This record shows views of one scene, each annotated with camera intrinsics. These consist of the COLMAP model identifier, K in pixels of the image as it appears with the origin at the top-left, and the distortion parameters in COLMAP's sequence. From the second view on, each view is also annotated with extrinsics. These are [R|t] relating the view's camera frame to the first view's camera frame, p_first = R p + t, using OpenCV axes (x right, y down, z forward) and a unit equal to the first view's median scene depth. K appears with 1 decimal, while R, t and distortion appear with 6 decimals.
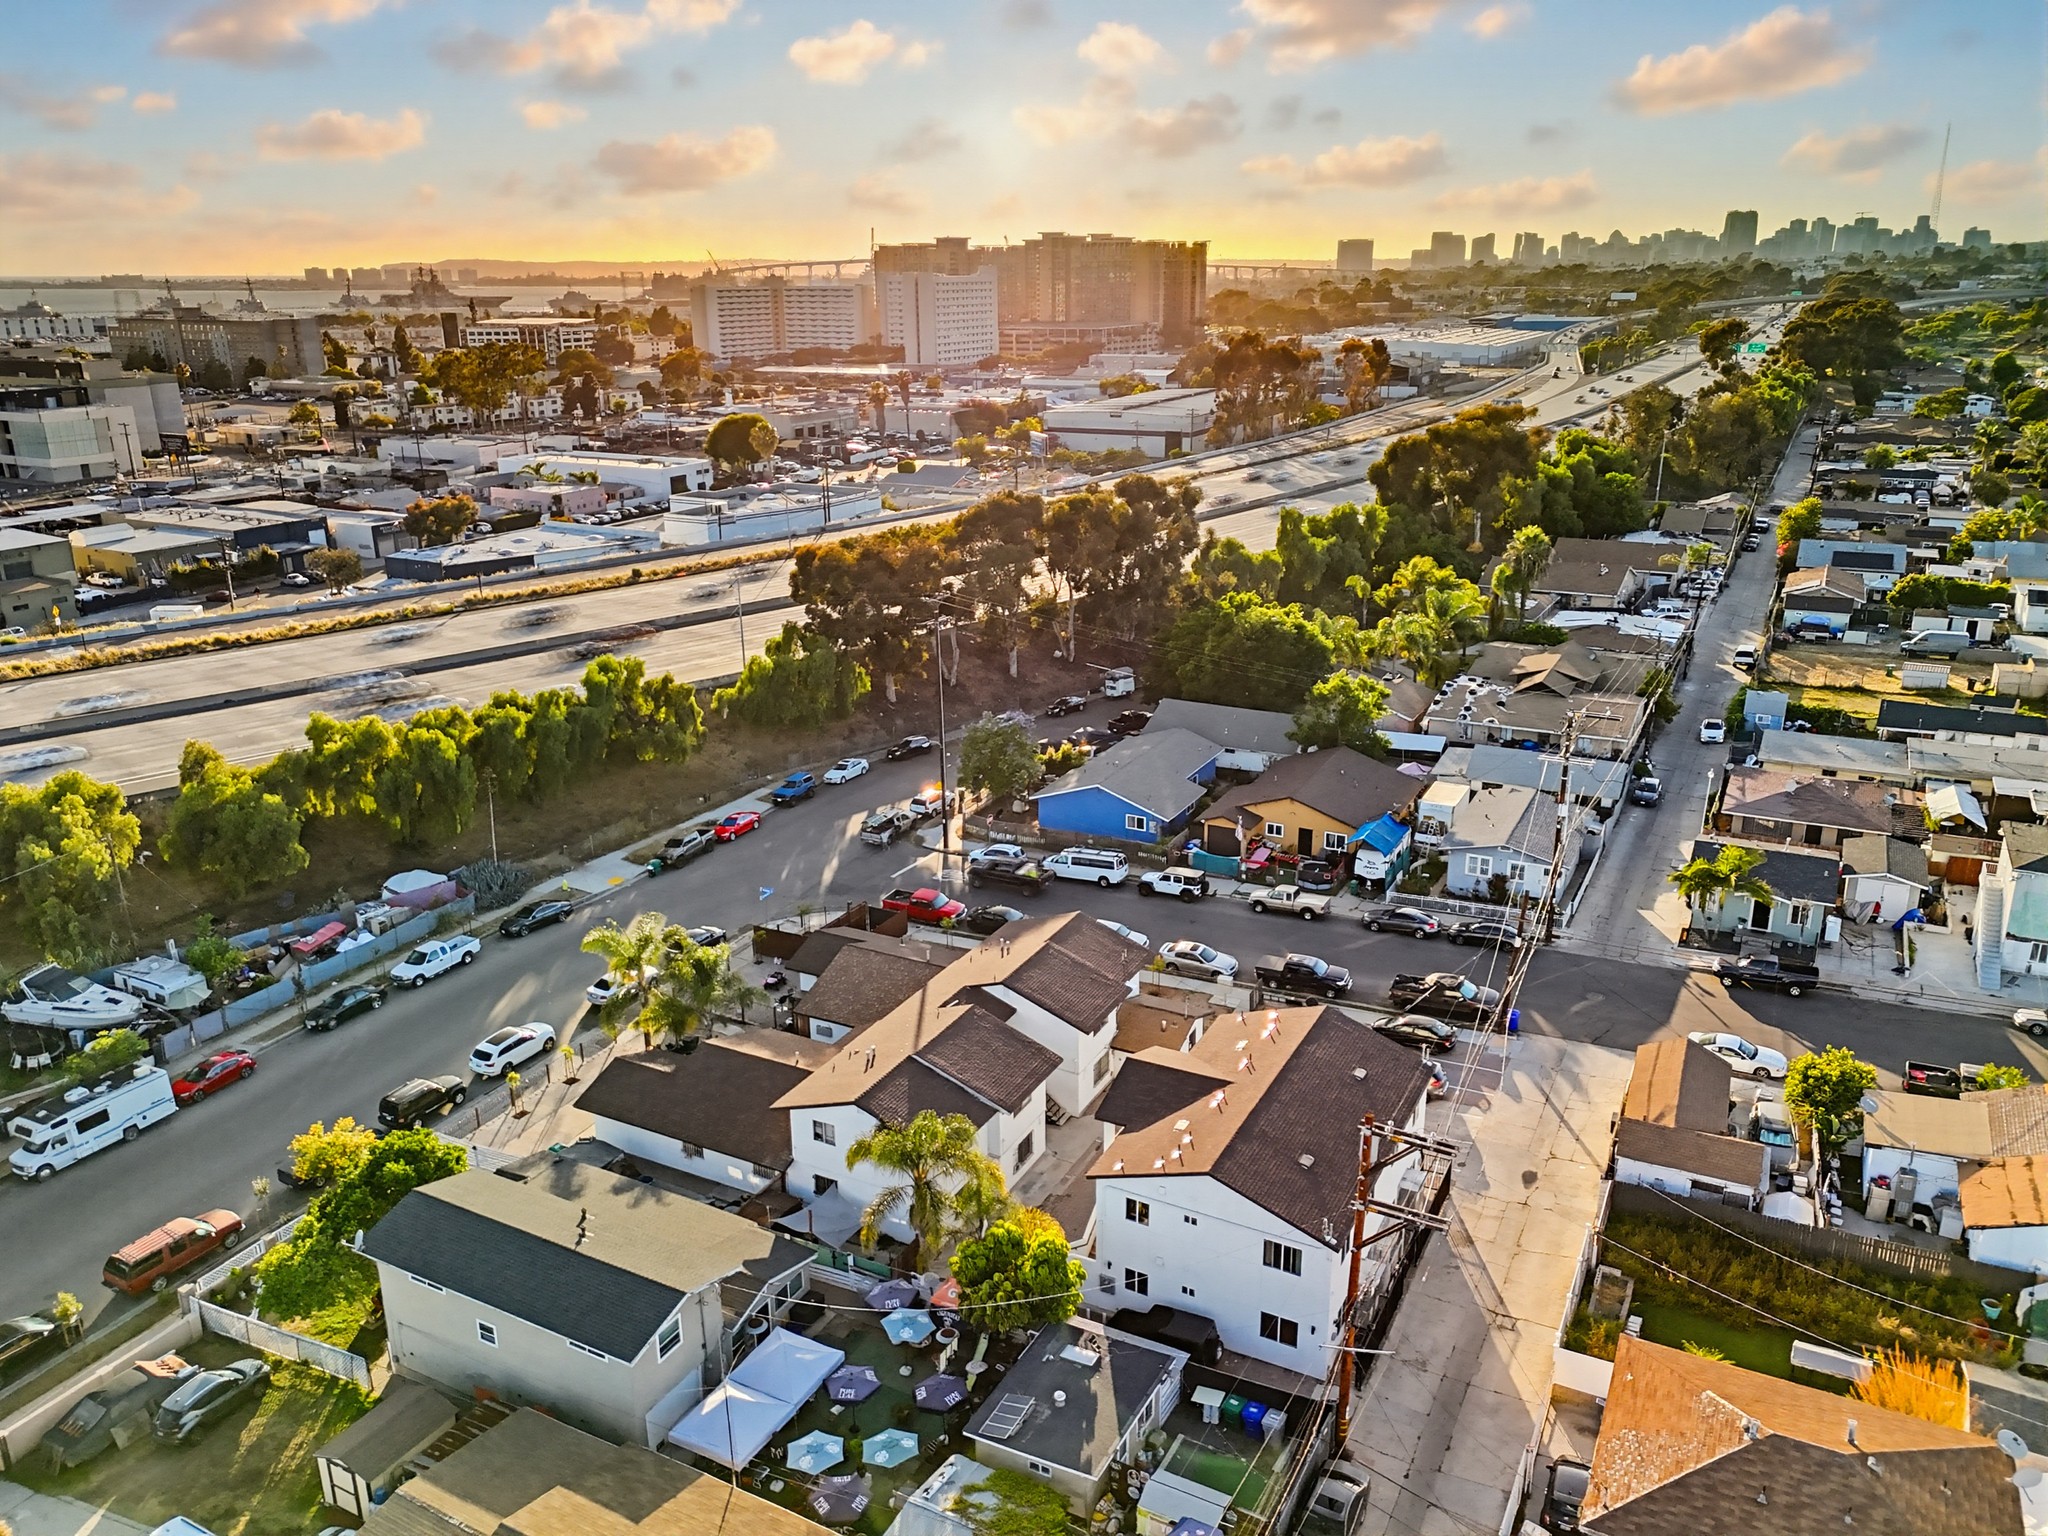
lens RADIAL K [[1489.8, 0, 1024.0], [0, 1489.8, 768.0], [0, 0, 1]] dist [0.089081, -0.090449]
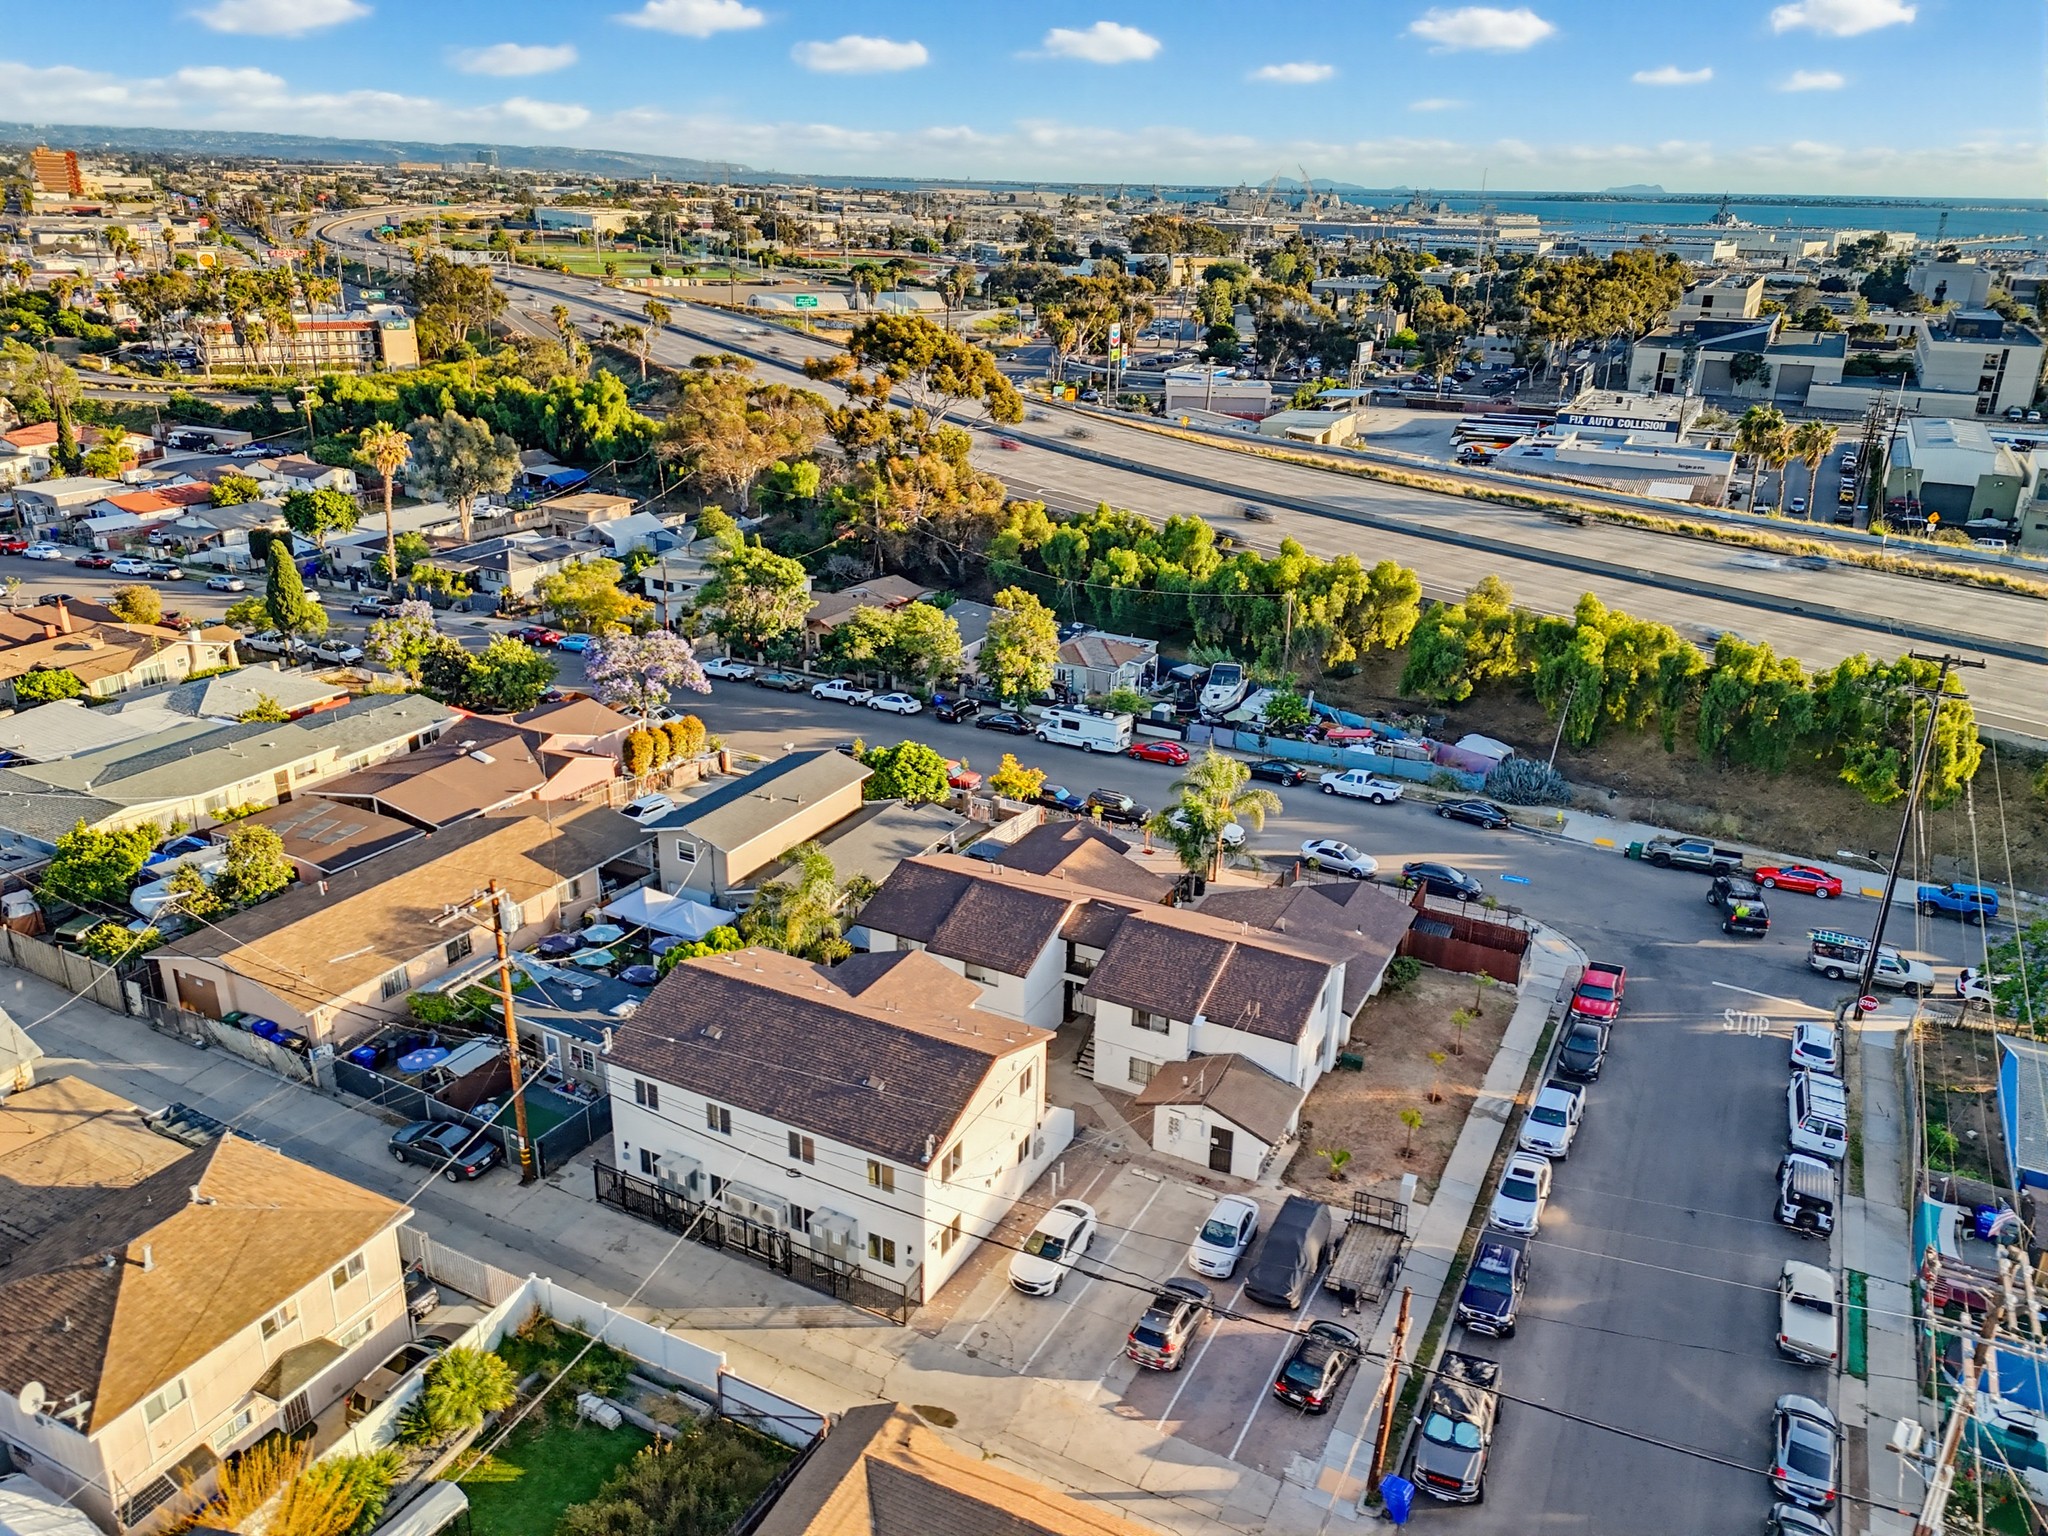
lens RADIAL K [[1493.0, 0, 1021.6], [0, 1493.0, 773.6], [0, 0, 1]] dist [0.077448, -0.072189]
pose [[0.003953, 0.371754, -0.928323, 0.554389], [-0.332075, 0.876137, 0.349442, -0.161723], [0.943245, 0.306892, 0.126914, 0.533705]]
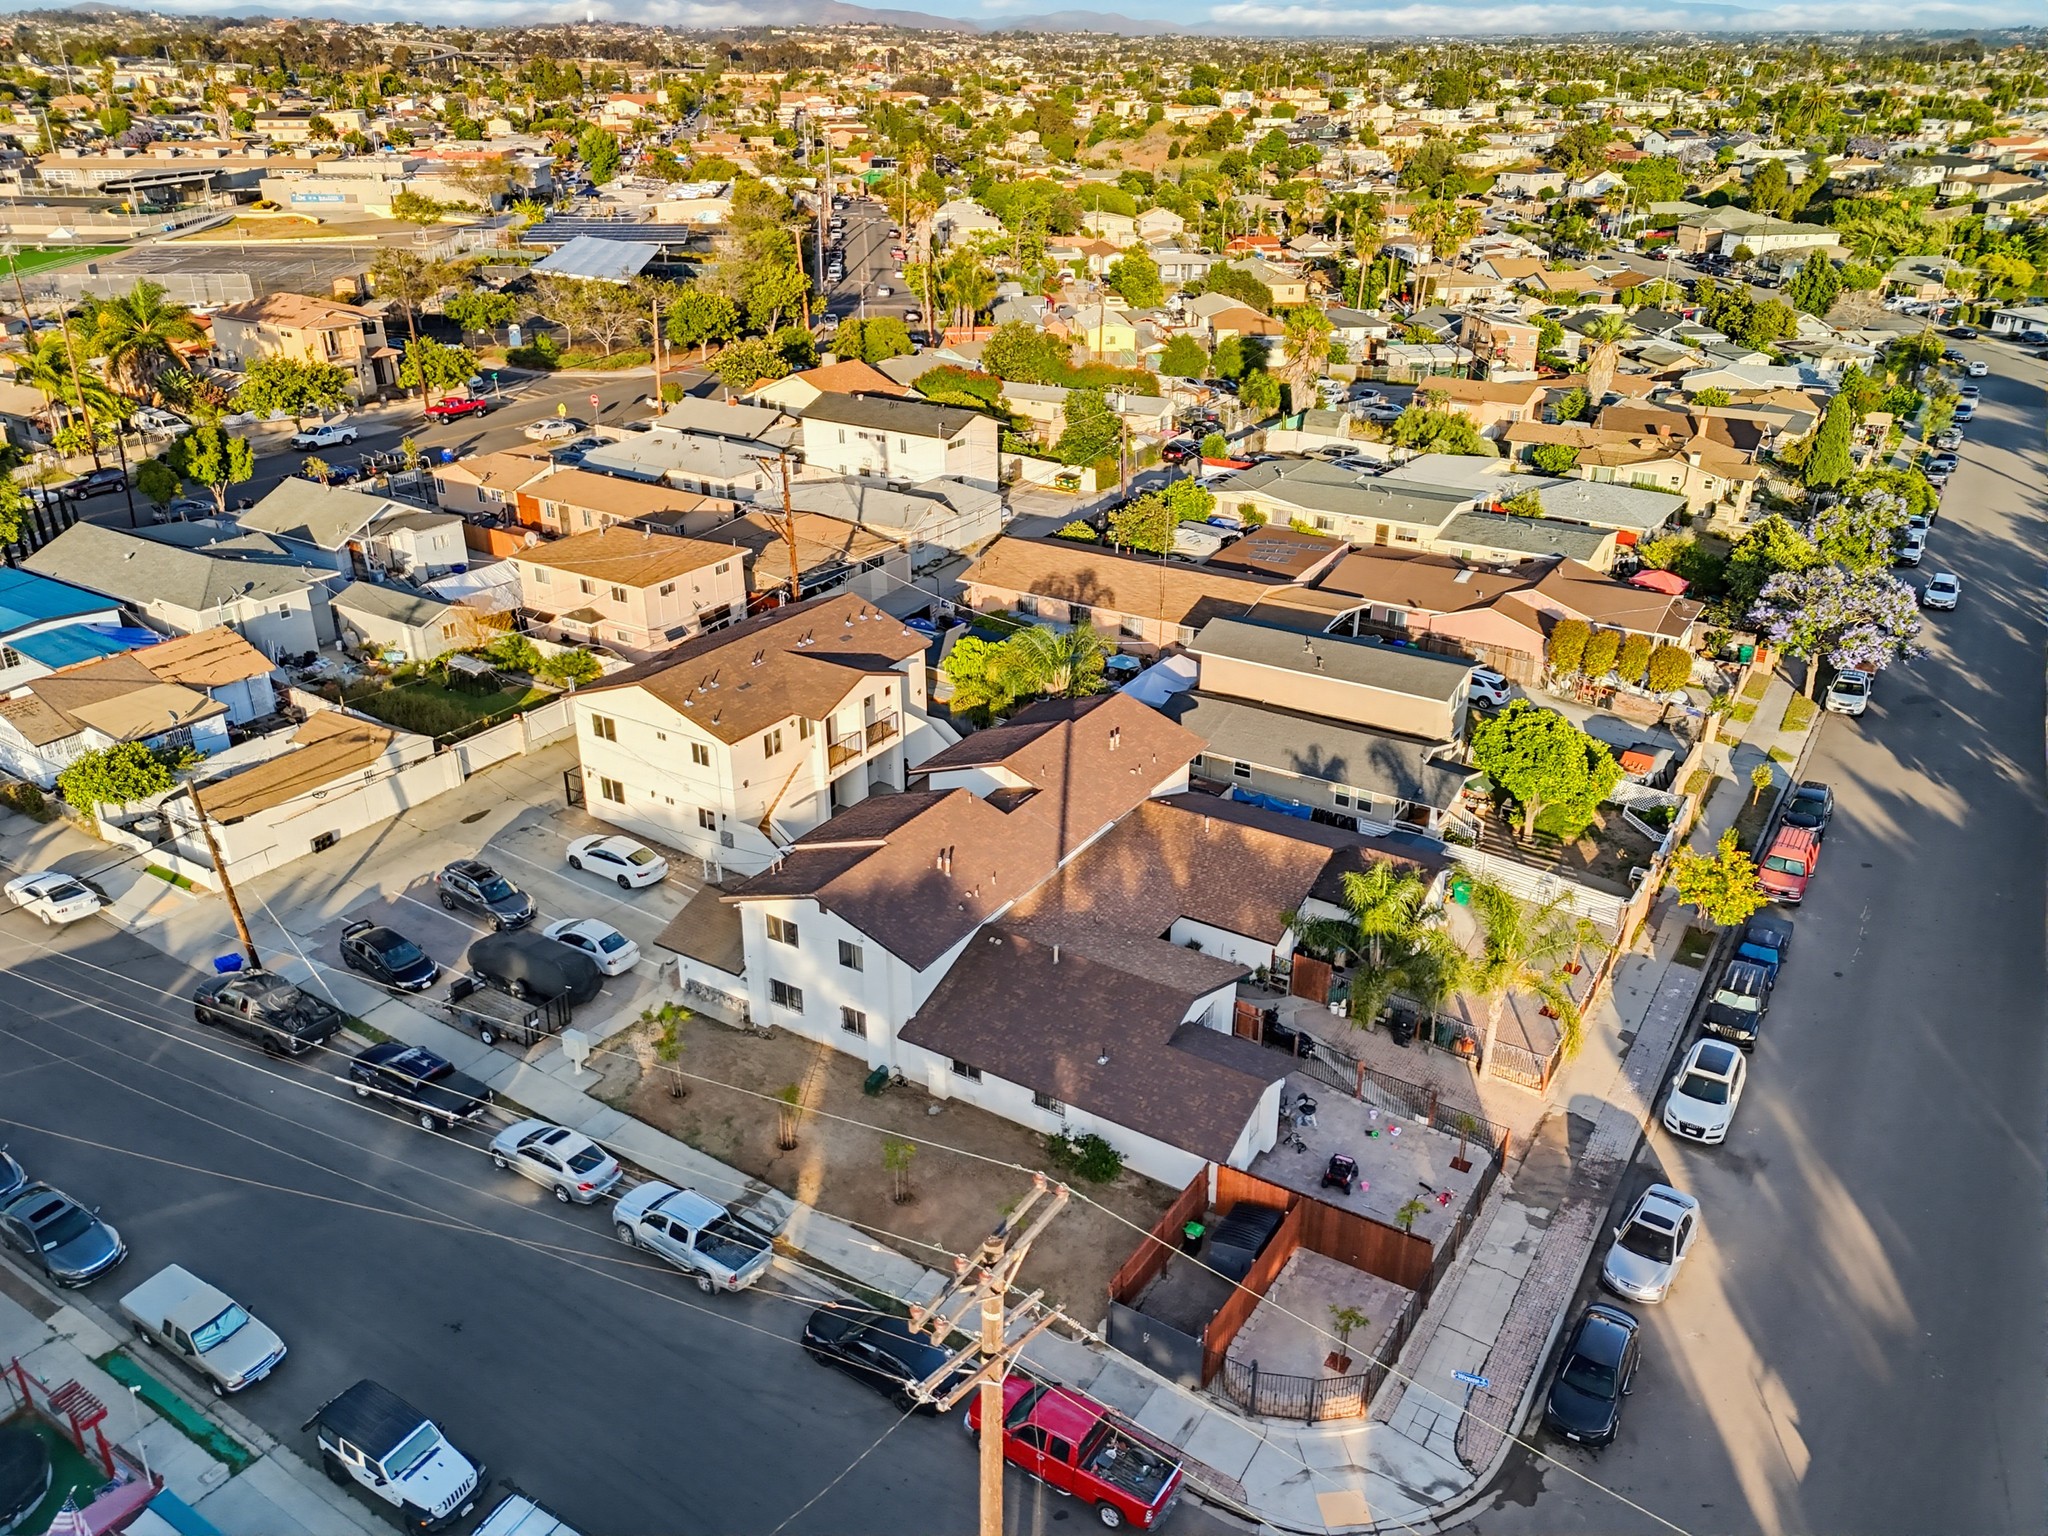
lens RADIAL K [[1493.0, 0, 1021.6], [0, 1493.0, 773.6], [0, 0, 1]] dist [0.077448, -0.072189]
pose [[-0.996925, -0.023224, 0.074843, -0.070930], [0.034315, 0.729262, 0.683374, -0.275034], [-0.070451, 0.683841, -0.726222, 1.062034]]
